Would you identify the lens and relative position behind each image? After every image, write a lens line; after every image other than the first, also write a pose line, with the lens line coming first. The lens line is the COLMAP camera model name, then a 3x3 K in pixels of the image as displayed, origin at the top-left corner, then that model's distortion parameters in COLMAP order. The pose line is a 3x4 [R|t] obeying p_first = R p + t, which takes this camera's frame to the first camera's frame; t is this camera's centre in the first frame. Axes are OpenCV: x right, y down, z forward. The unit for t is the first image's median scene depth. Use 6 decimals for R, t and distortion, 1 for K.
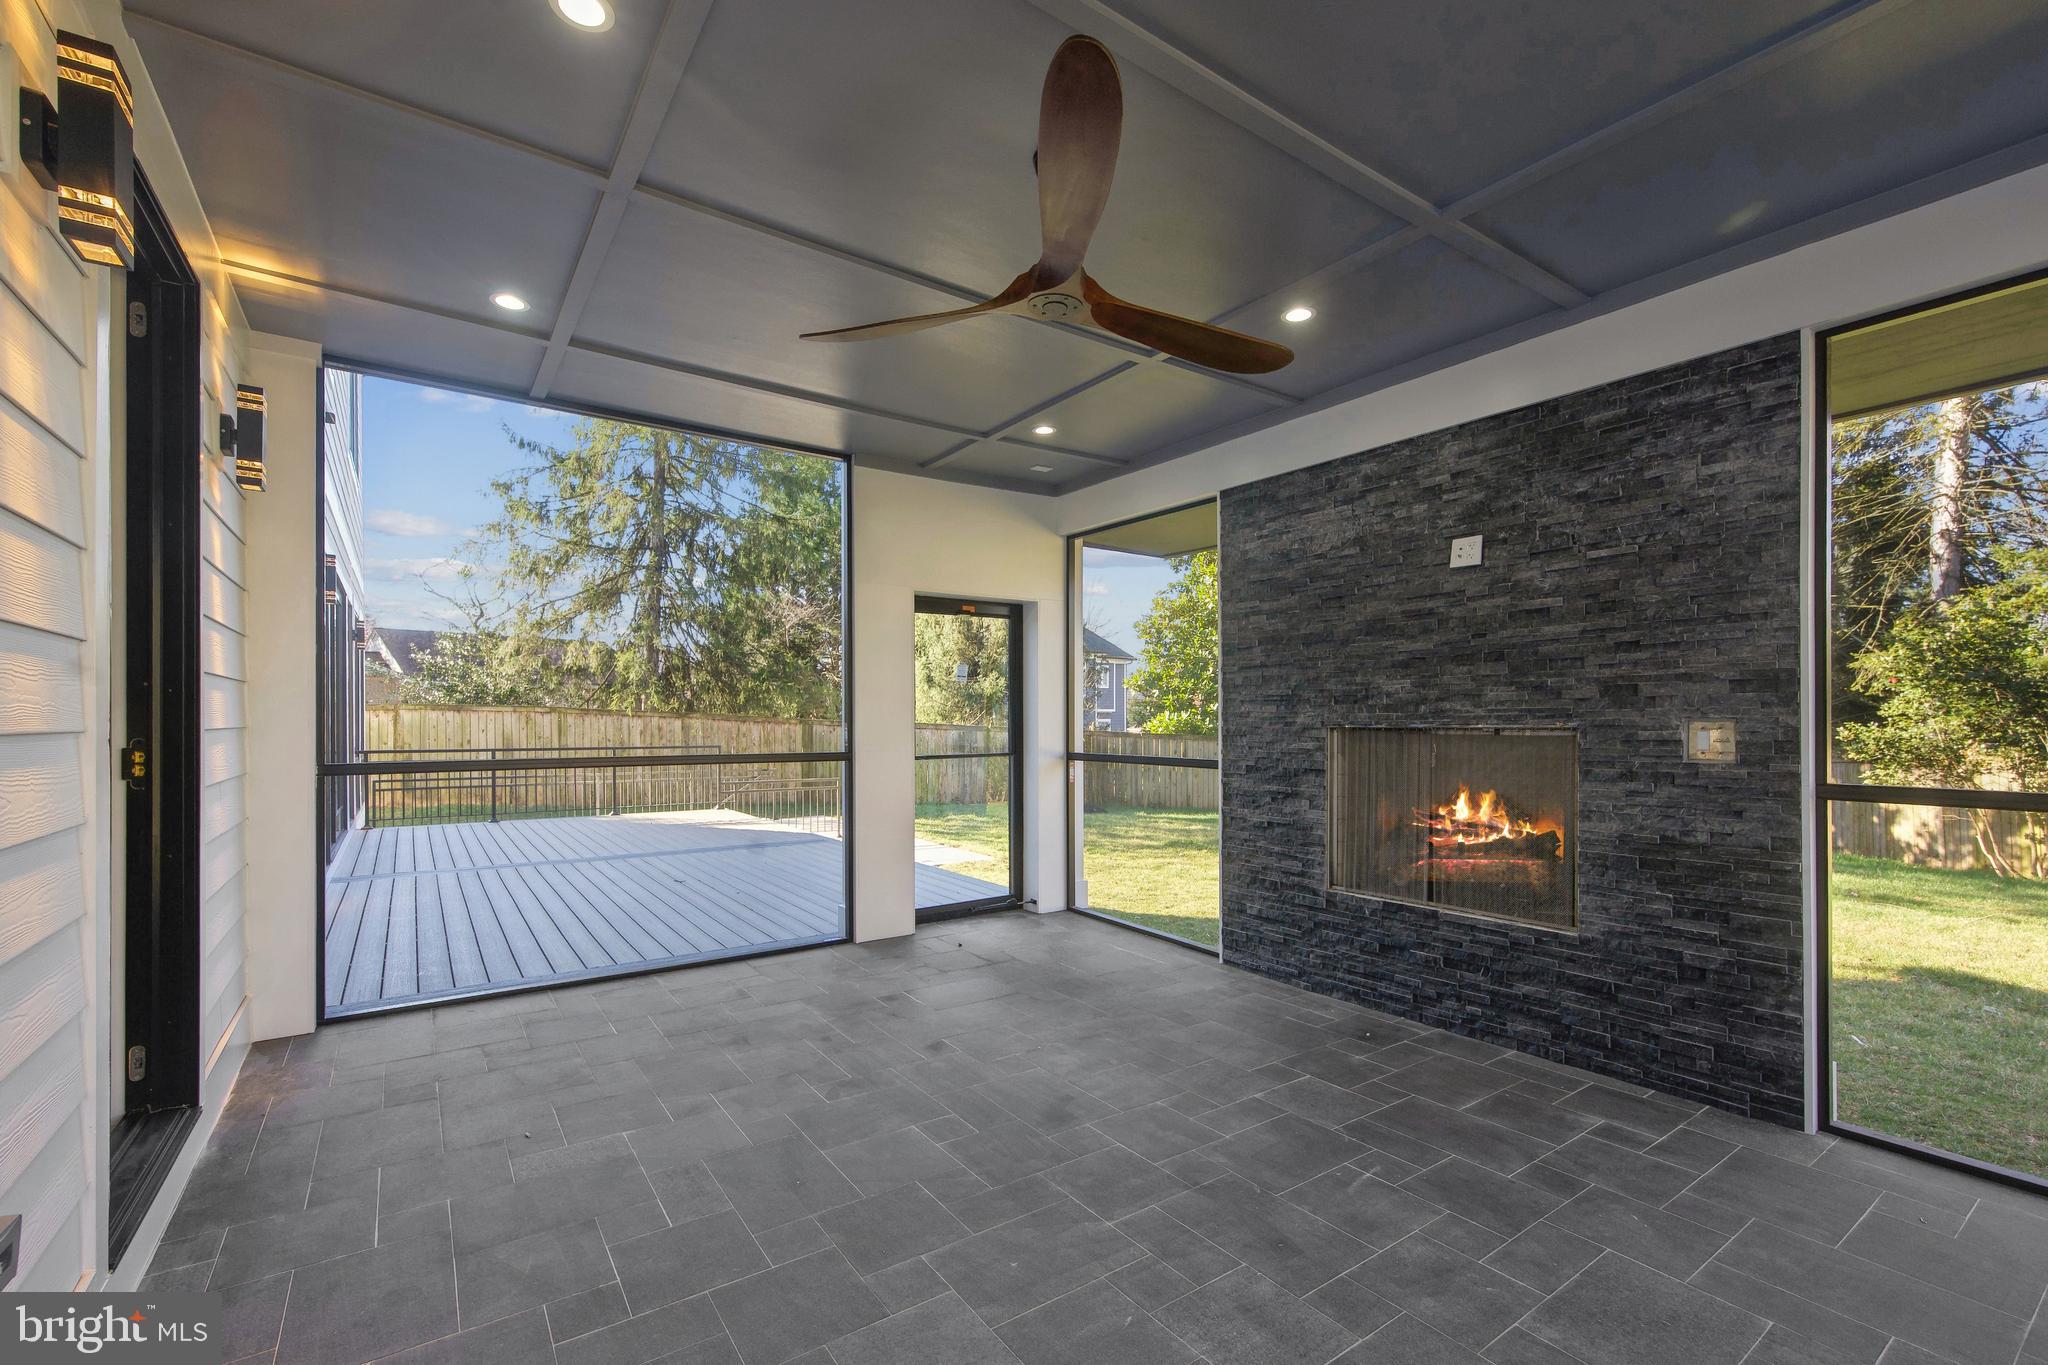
lens RADIAL K [[875.5, 0, 1023.4], [0, 875.5, 720.8], [0, 0, 1]] dist [-0.000204, -0.000138]
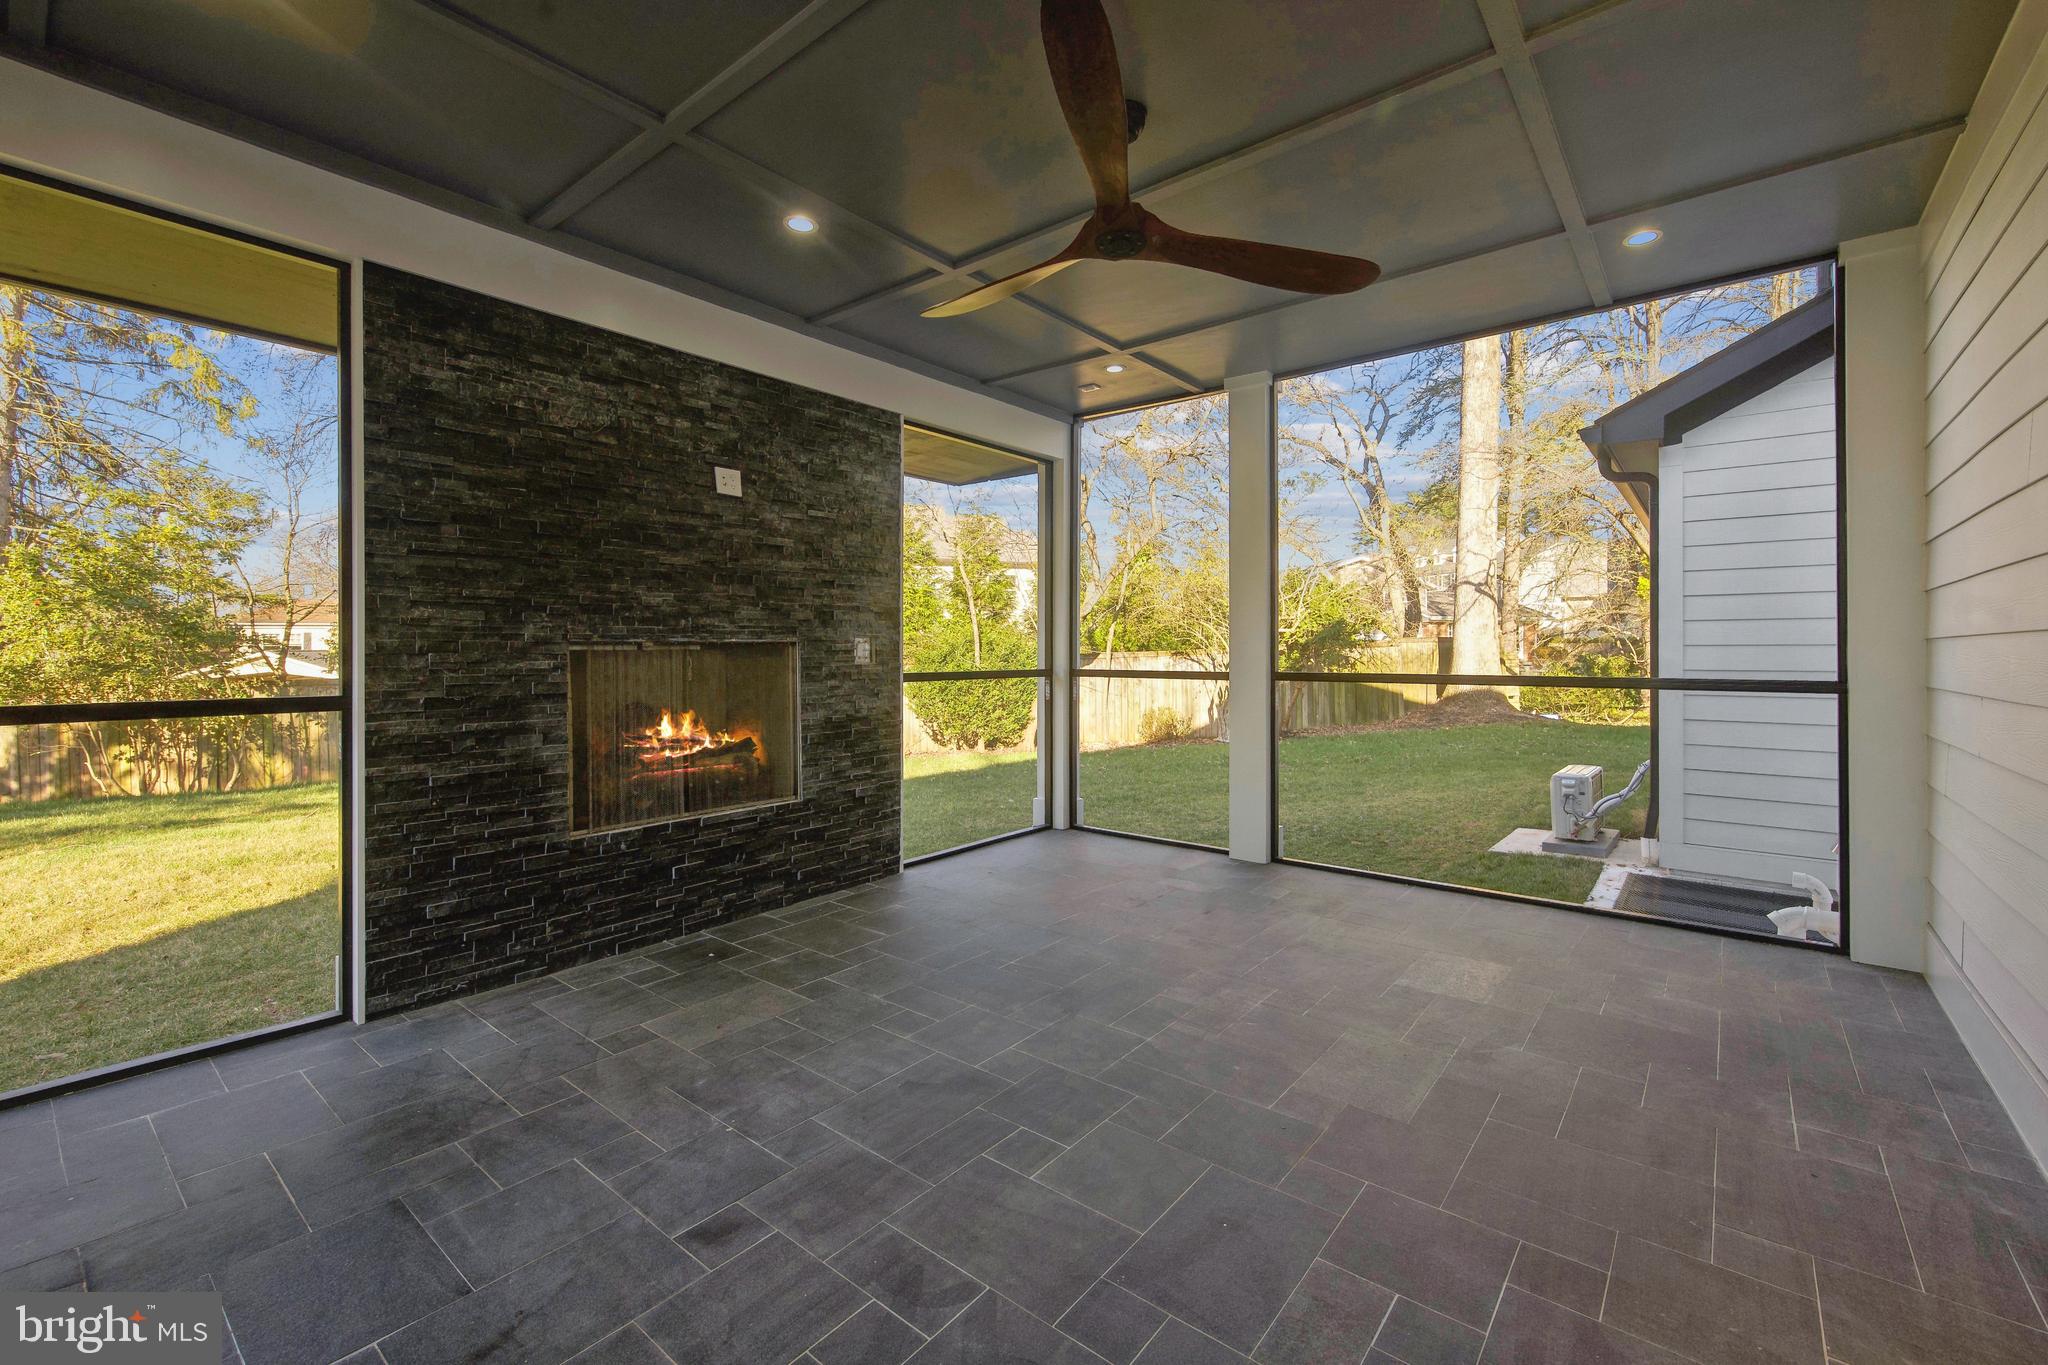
lens RADIAL K [[861.9, 0, 1024.2], [0, 861.9, 645.3], [0, 0, 1]] dist [0.000474, 0.000058]
pose [[-0.271390, 0.004940, 0.962457, -0.637348], [0.000814, 0.999988, -0.004904, 0.017944], [-0.962469, -0.000548, -0.271390, 0.936781]]
